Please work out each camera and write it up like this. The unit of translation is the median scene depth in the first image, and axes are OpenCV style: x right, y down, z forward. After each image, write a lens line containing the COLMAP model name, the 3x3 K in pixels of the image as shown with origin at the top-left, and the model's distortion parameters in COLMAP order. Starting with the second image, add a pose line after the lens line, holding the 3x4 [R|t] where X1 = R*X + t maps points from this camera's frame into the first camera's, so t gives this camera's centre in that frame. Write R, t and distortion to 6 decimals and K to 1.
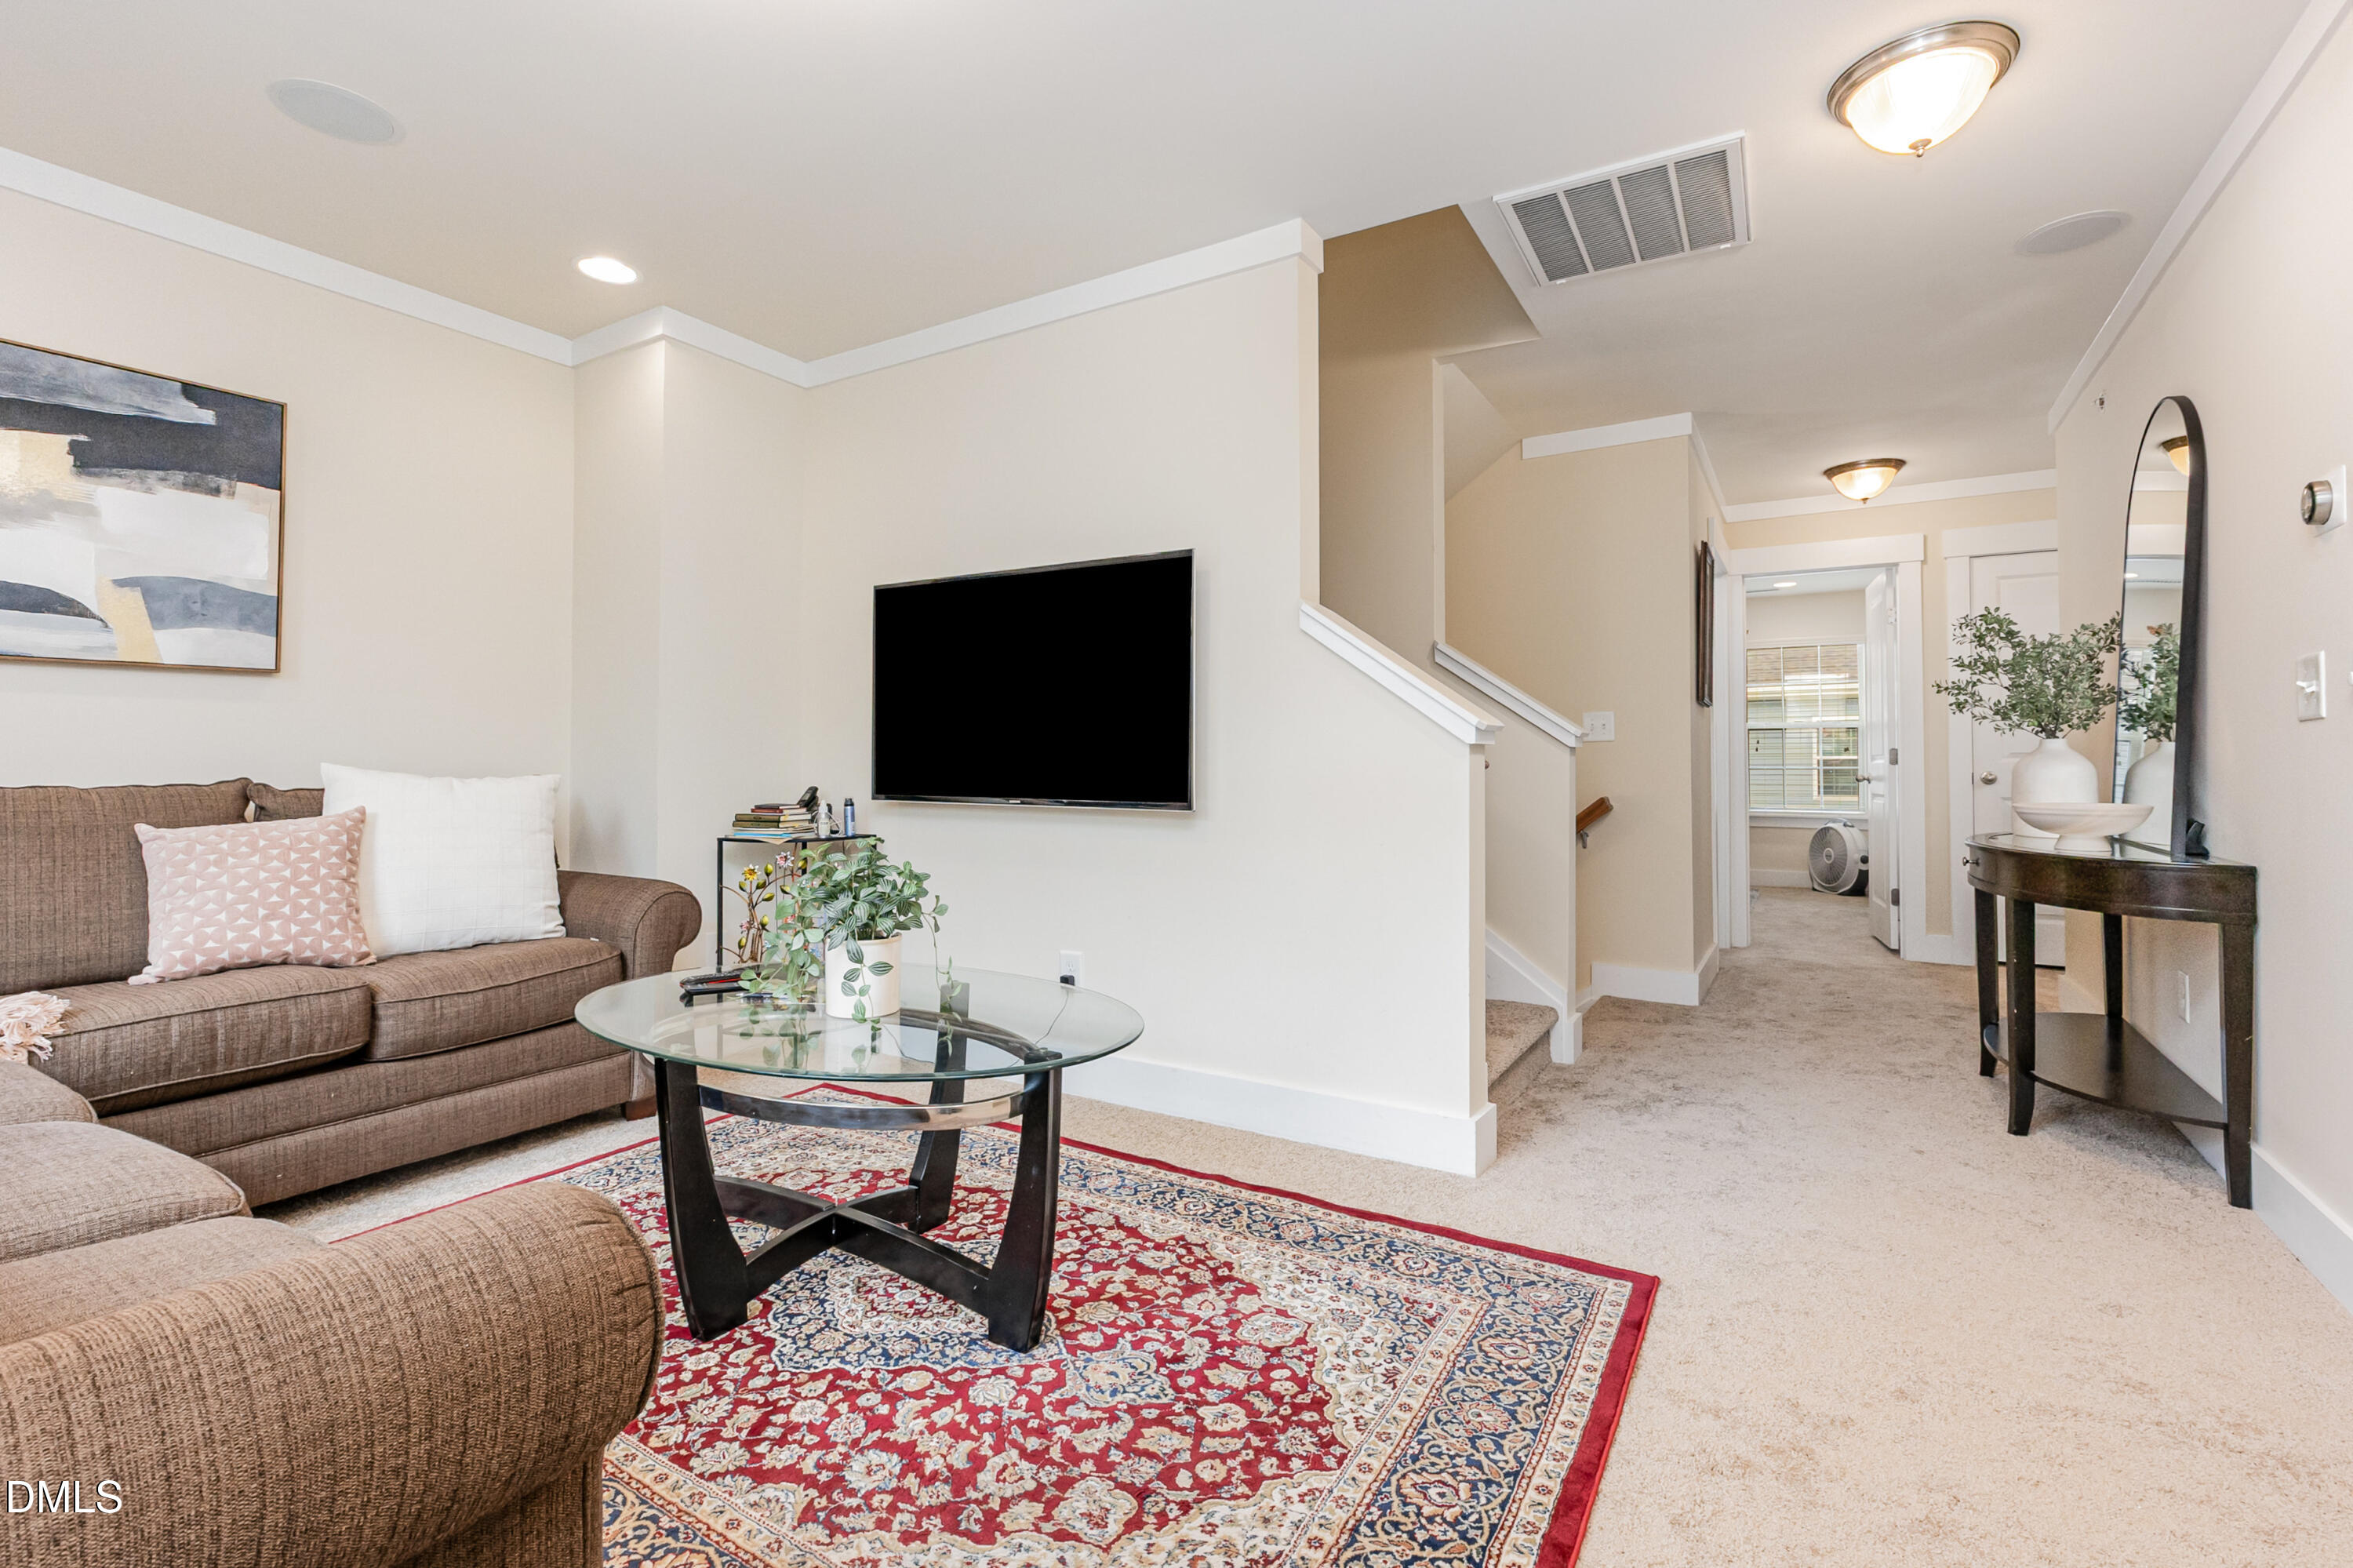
lens RADIAL K [[1053.0, 0, 1176.5], [0, 1053.0, 784.0], [0, 0, 1]] dist [-0.005390, 0.000041]
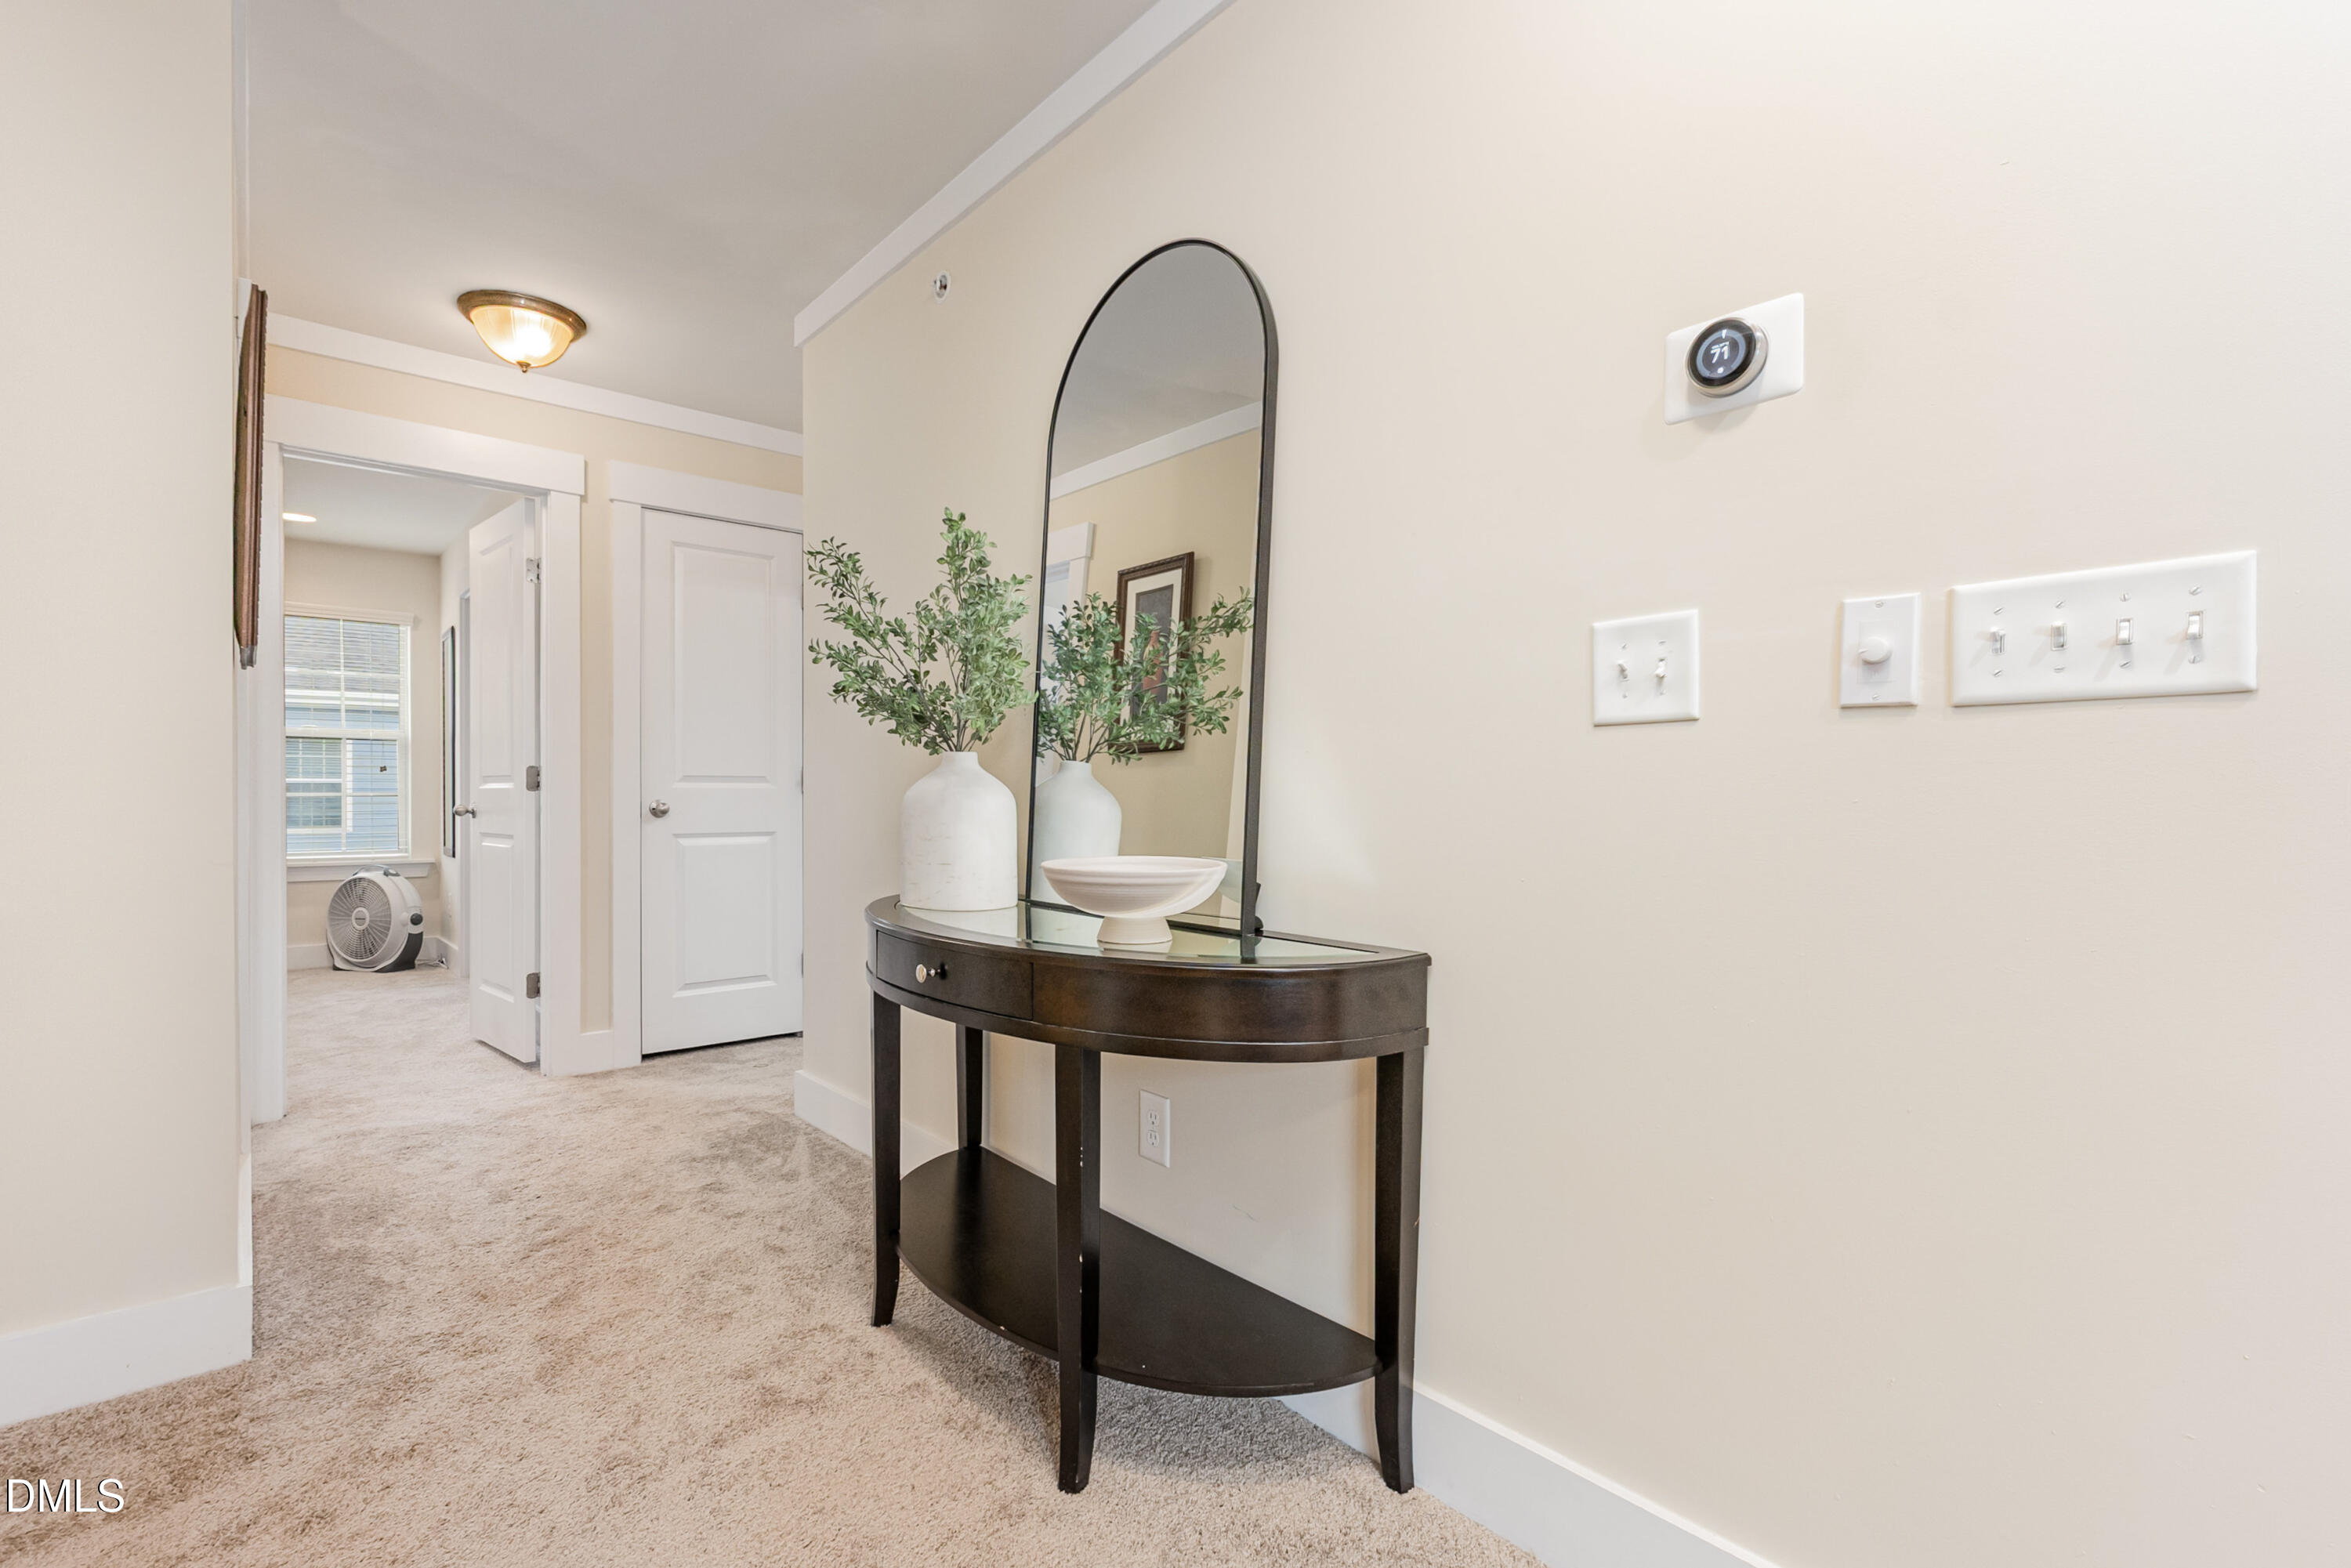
lens RADIAL K [[1052.1, 0, 1175.5], [0, 1052.1, 784.0], [0, 0, 1]] dist [-0.005390, 0.000041]
pose [[0.286736, 0.007772, 0.957978, 0.405219], [0.011971, 0.999860, -0.011695, -0.025800], [-0.957935, 0.014821, 0.286603, 1.069085]]
